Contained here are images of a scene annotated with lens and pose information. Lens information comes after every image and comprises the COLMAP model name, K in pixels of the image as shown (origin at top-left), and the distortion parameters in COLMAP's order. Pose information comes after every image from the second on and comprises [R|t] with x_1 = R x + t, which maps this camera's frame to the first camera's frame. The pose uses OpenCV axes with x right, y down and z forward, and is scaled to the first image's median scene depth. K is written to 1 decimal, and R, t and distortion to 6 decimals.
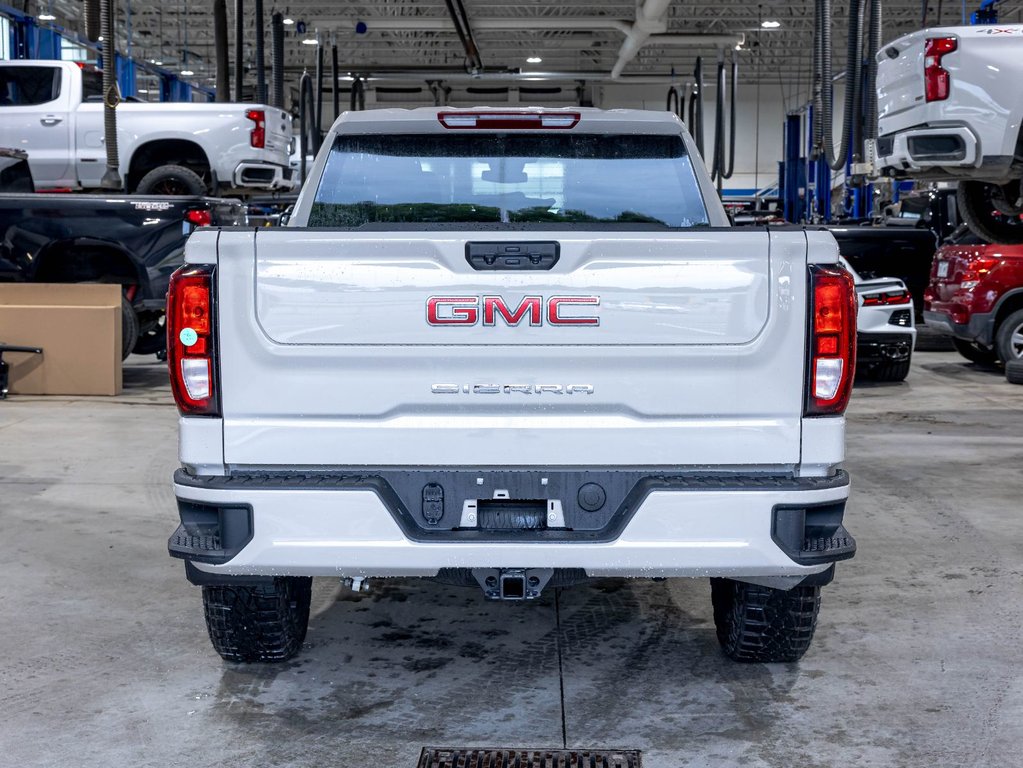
lens RADIAL K [[1542.6, 0, 511.5], [0, 1542.6, 384.0], [0, 0, 1]] dist [0.006964, 0.025779]
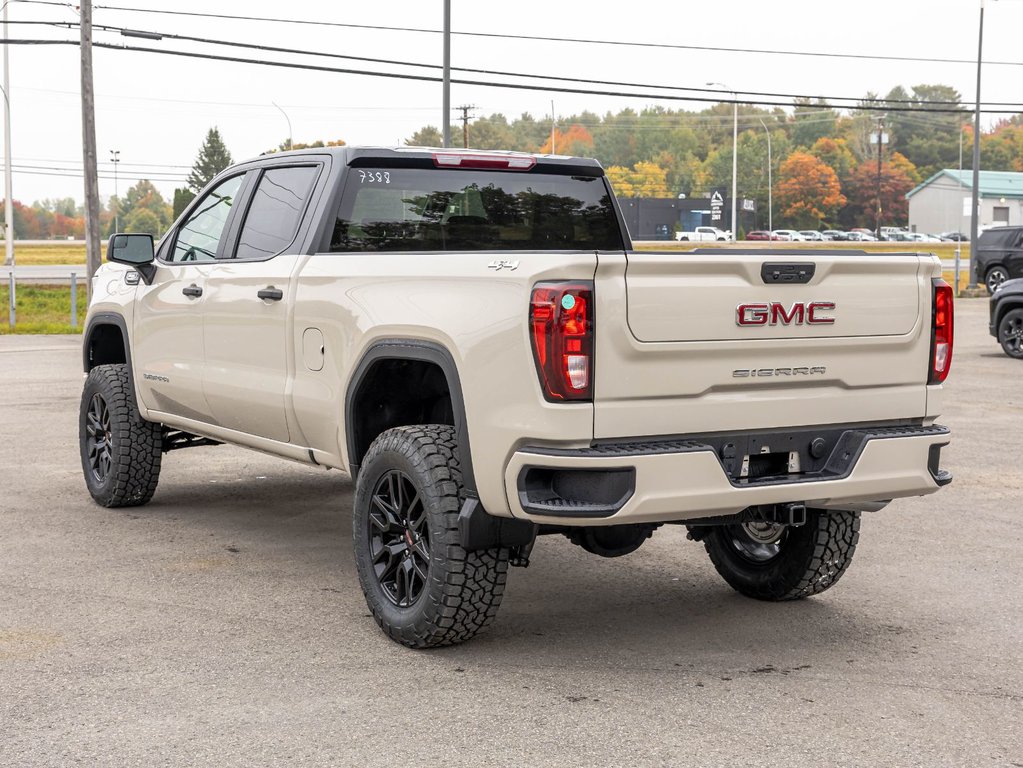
lens RADIAL K [[1581.1, 0, 511.5], [0, 1581.1, 384.0], [0, 0, 1]] dist [0.010107, 0.044816]
pose [[0.861252, -0.037049, 0.506826, -0.891679], [0.045338, 0.998964, -0.004019, 0.009296], [-0.506152, 0.026440, 0.862039, -0.079538]]
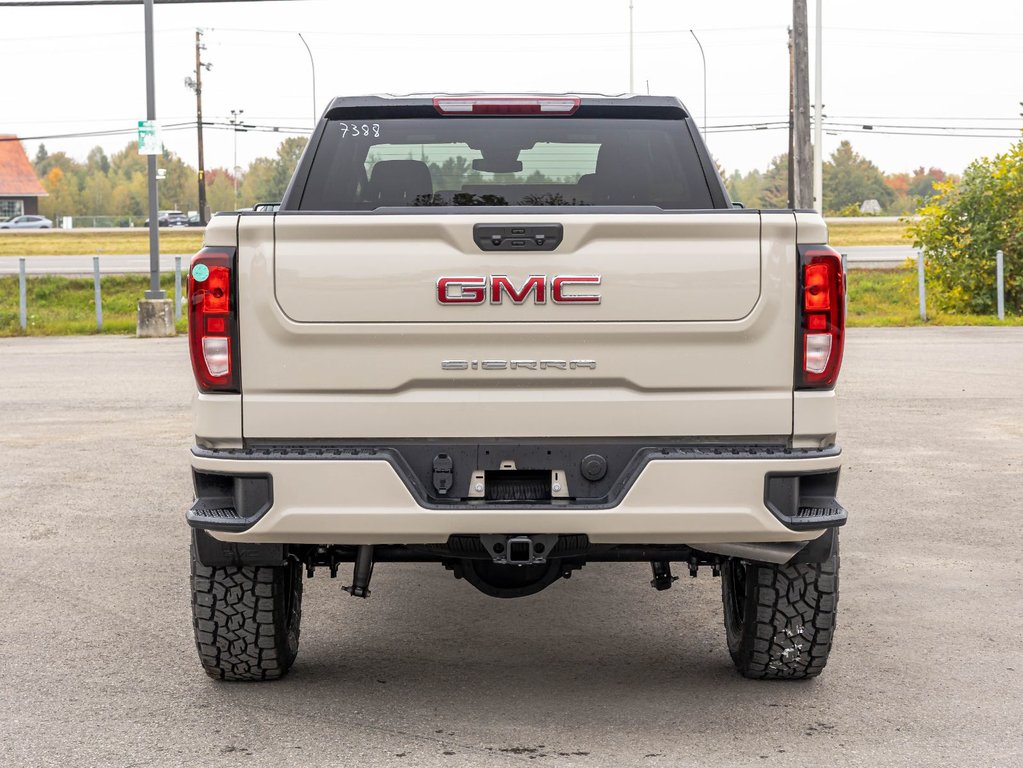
lens RADIAL K [[1985.8, 0, 511.5], [0, 1985.8, 384.0], [0, 0, 1]] dist [0.024290, -0.079673]
pose [[0.999930, -0.004501, 0.010929, -0.018484], [0.004758, 0.999710, -0.023627, 0.047849], [-0.010820, 0.023677, 0.999661, -0.348658]]
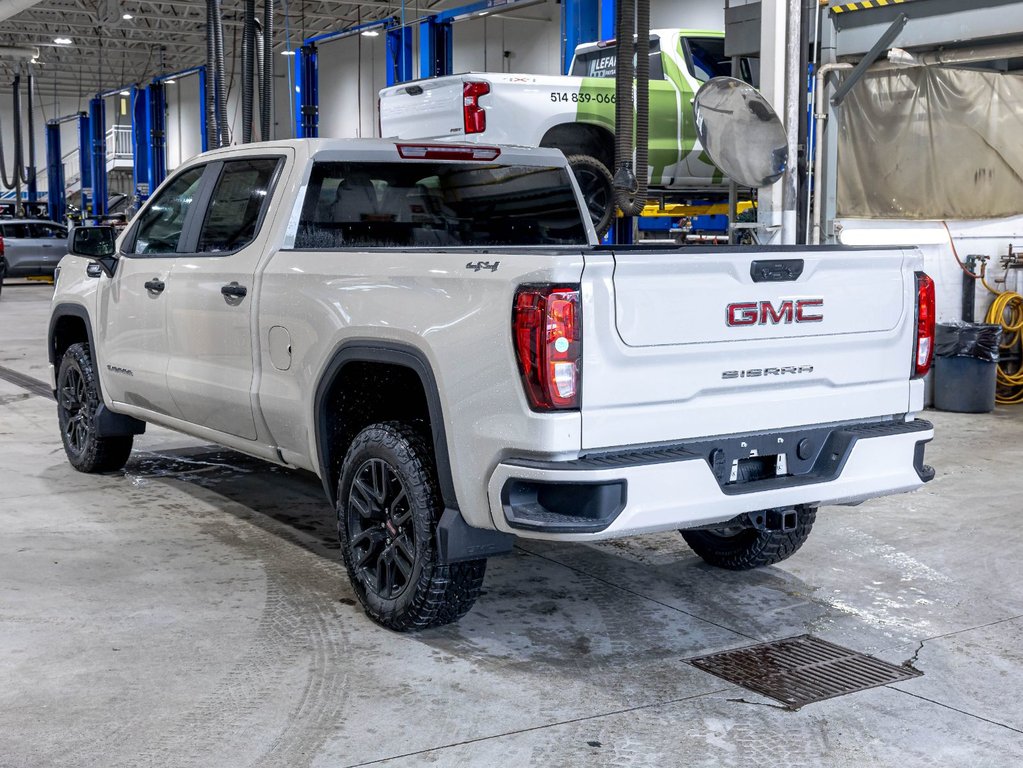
lens RADIAL K [[1391.6, 0, 511.5], [0, 1391.6, 384.0], [0, 0, 1]] dist [-0.010583, 0.069539]
pose [[0.837327, -0.065510, 0.542763, -0.810102], [0.058883, 0.997826, 0.029595, -0.033787], [-0.543522, 0.007179, 0.839364, 0.122340]]
